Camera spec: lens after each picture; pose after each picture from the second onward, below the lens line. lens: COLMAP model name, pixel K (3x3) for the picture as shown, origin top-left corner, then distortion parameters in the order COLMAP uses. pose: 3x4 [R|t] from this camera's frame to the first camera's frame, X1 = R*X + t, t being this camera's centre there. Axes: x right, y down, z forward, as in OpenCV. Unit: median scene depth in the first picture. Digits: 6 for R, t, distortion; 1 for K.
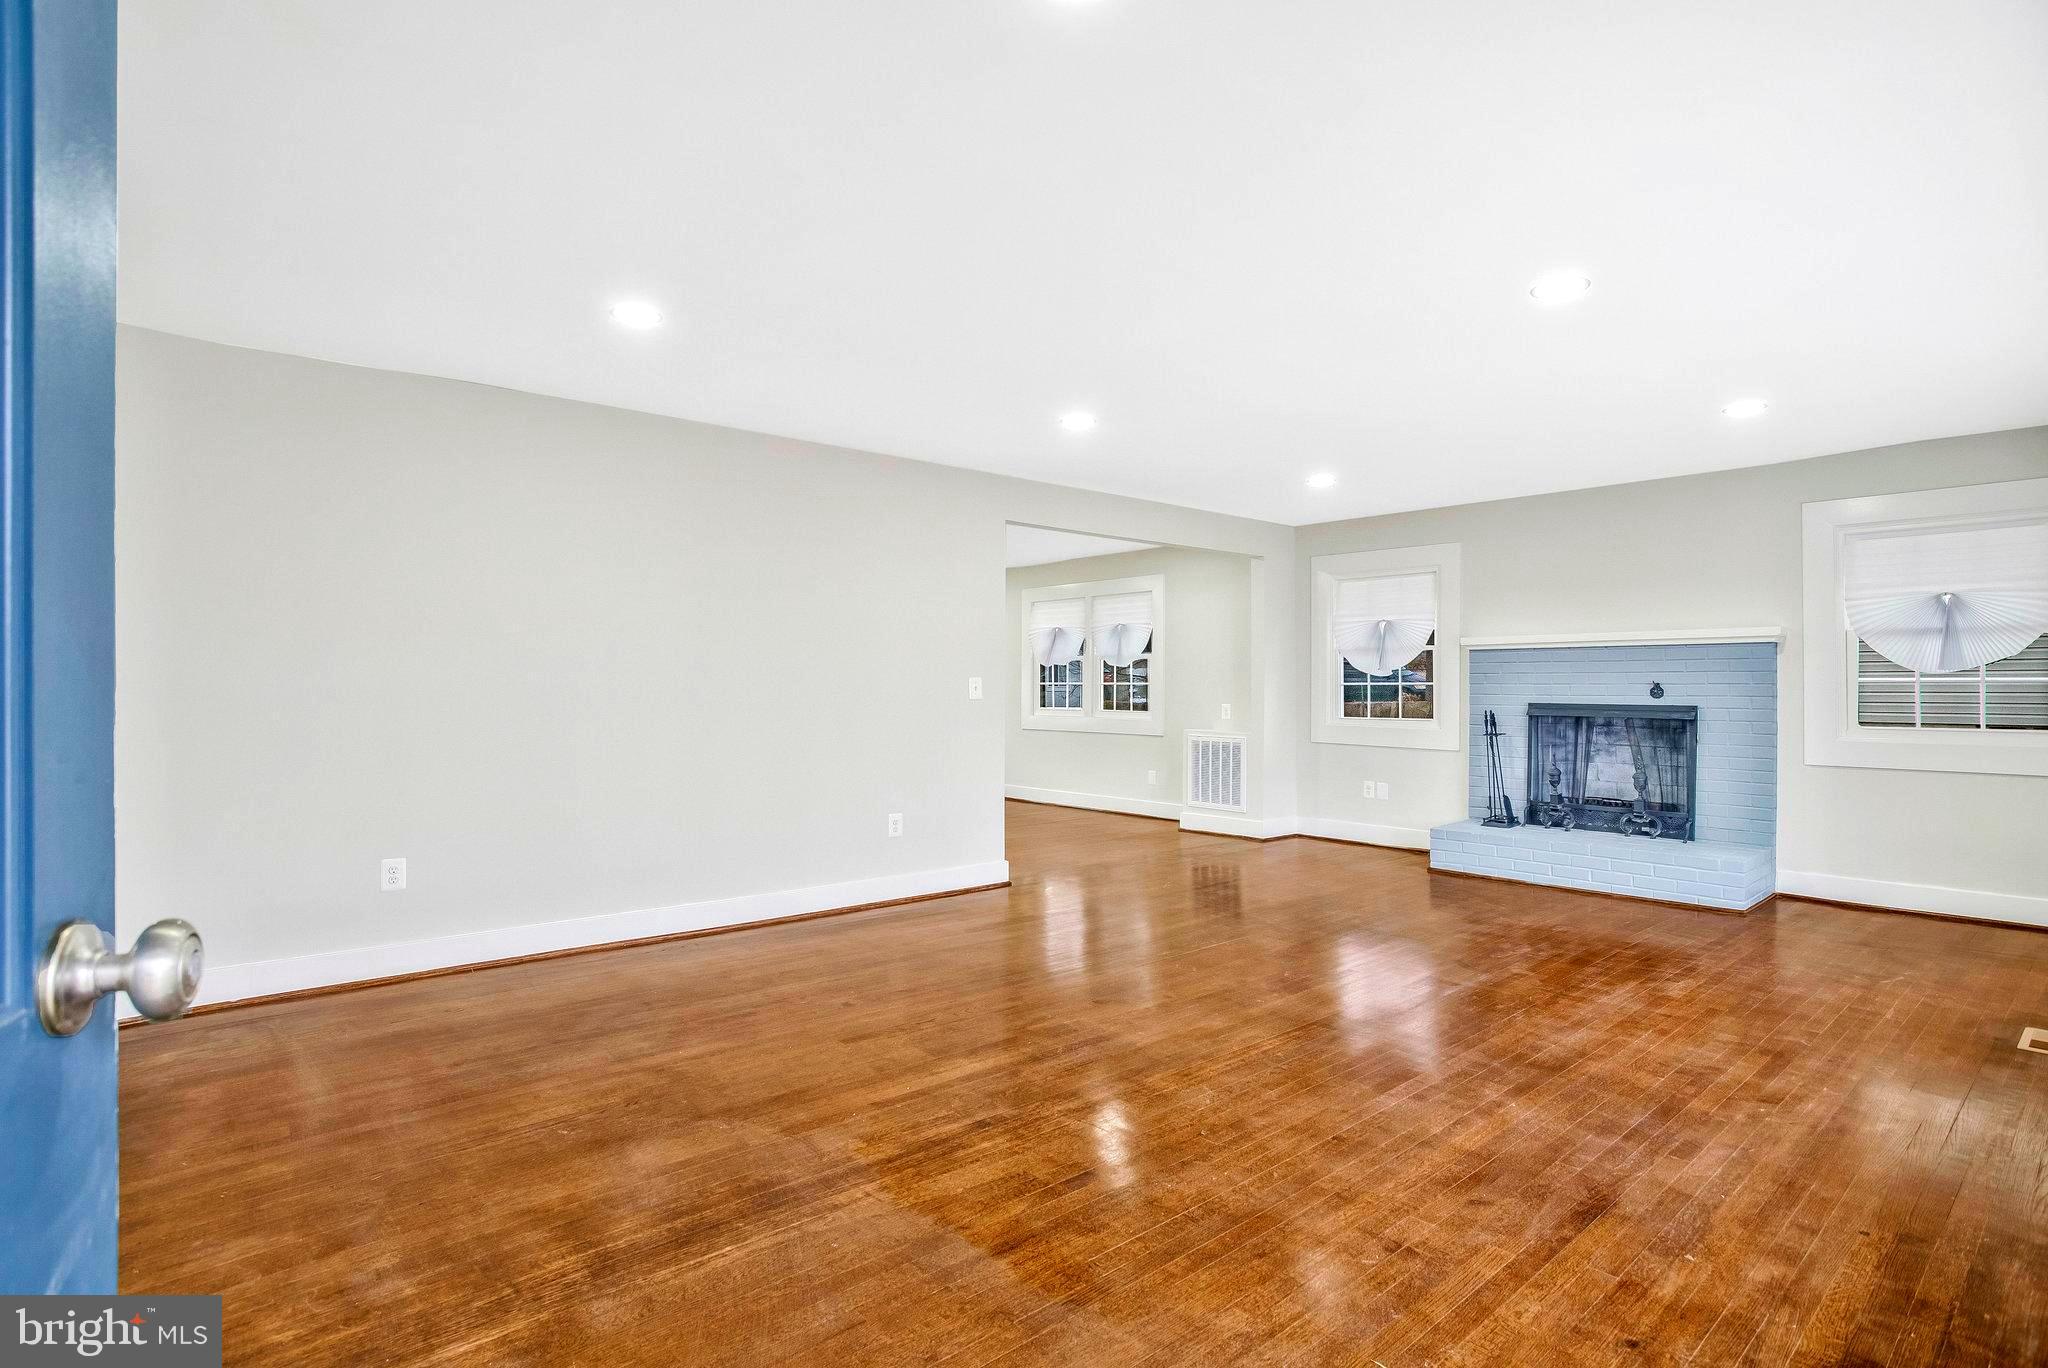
lens RADIAL K [[965.4, 0, 986.0], [0, 965.4, 680.3], [0, 0, 1]] dist [-0.074624, 0.031349]
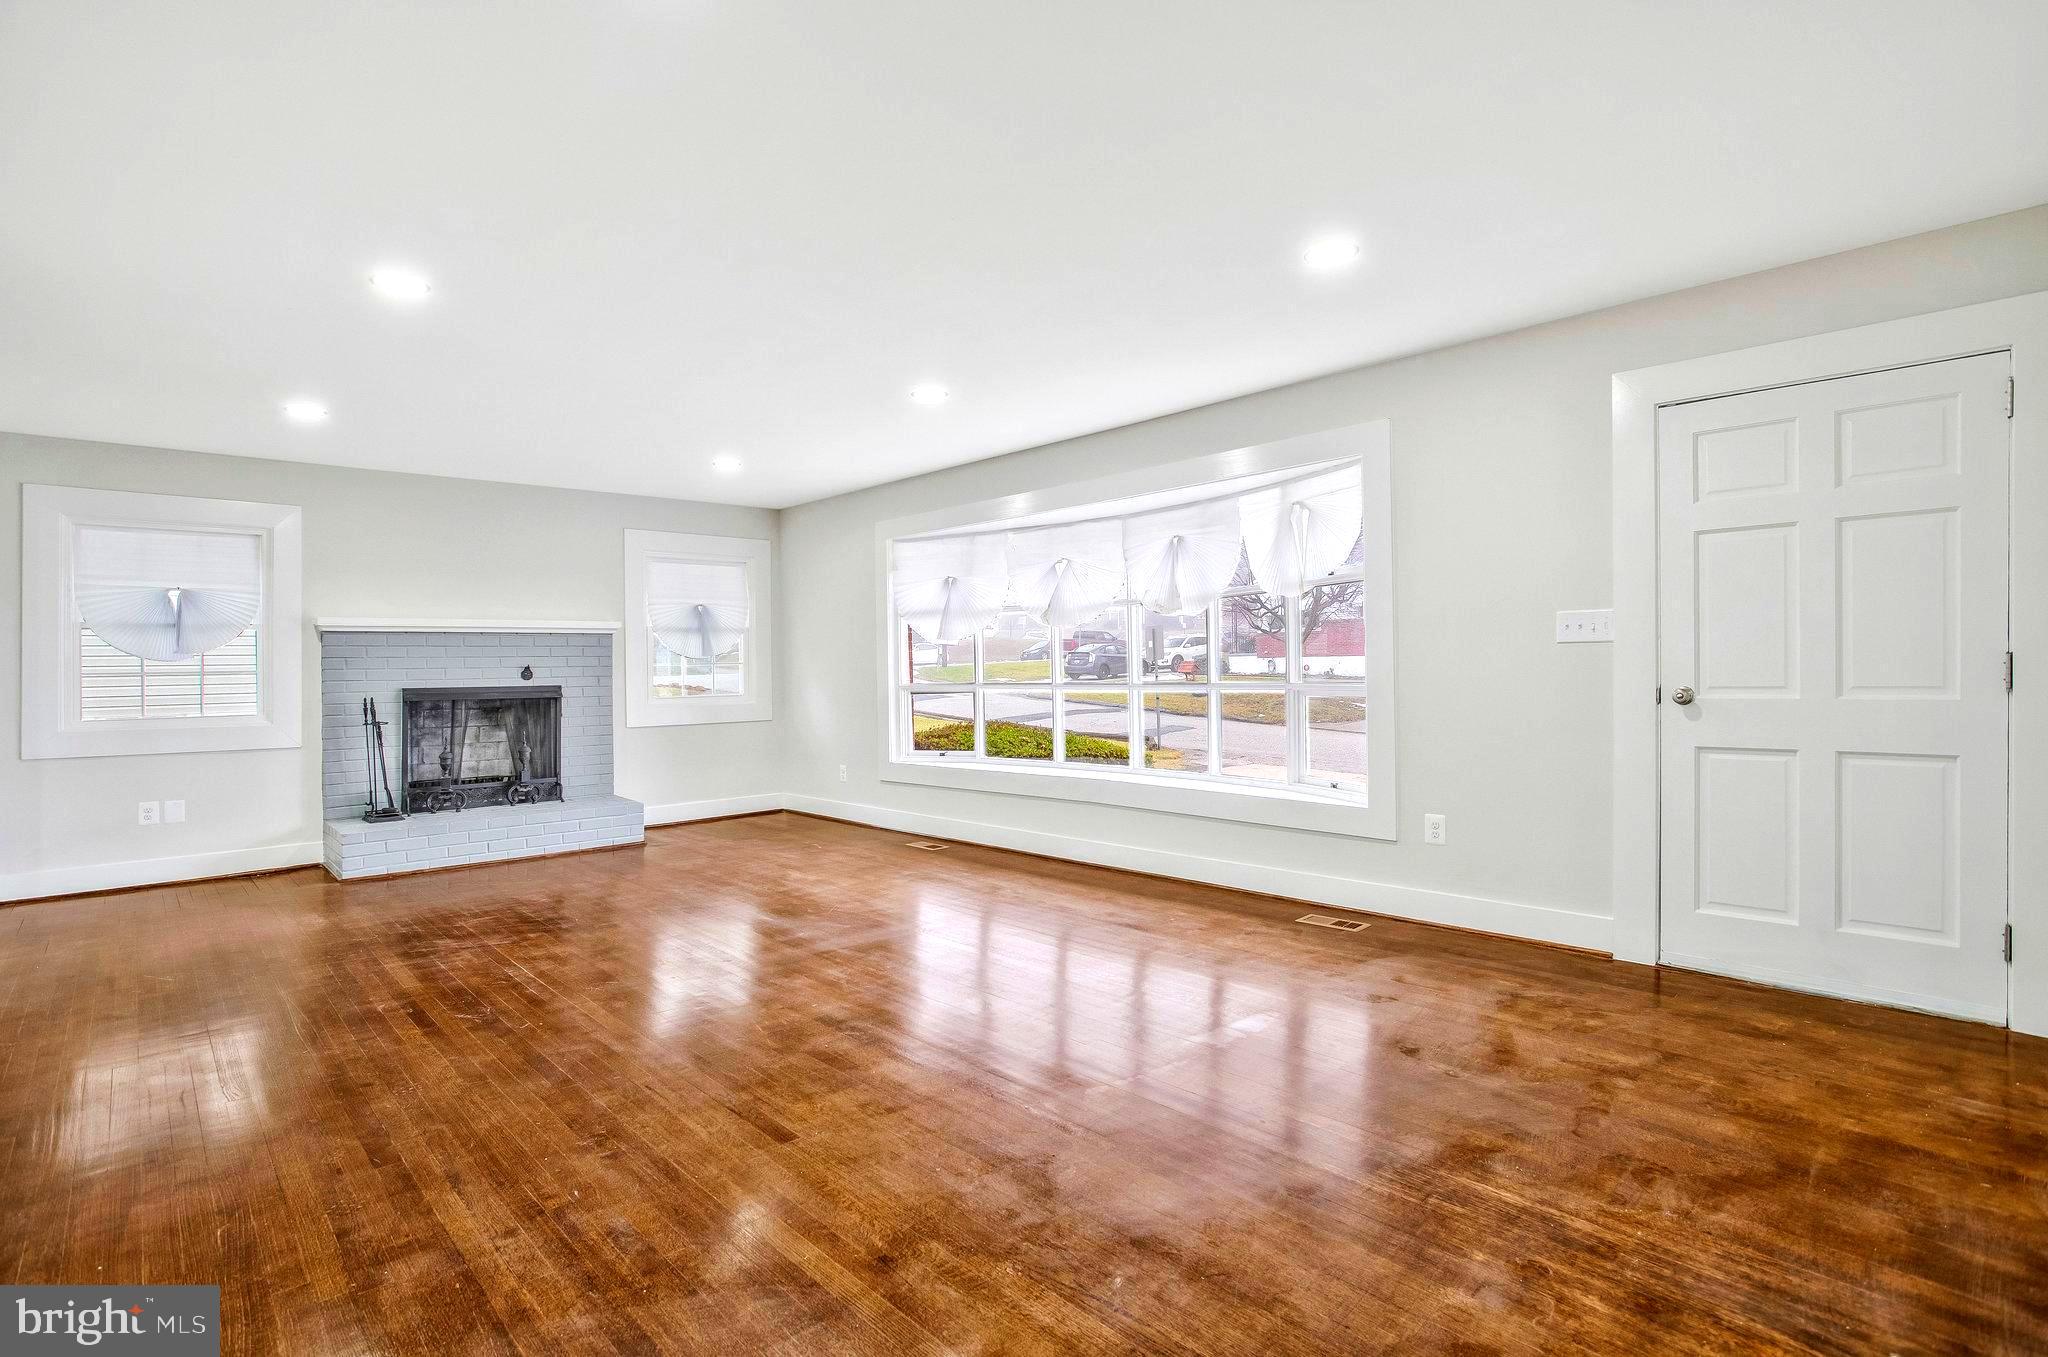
lens RADIAL K [[1016.7, 0, 994.0], [0, 1016.7, 673.7], [0, 0, 1]] dist [-0.064157, 0.024794]
pose [[-0.043868, -0.005471, 0.999022, -0.541593], [0.009668, 0.999936, 0.005900, 0.010279], [-0.998991, 0.009918, -0.043812, 0.512656]]
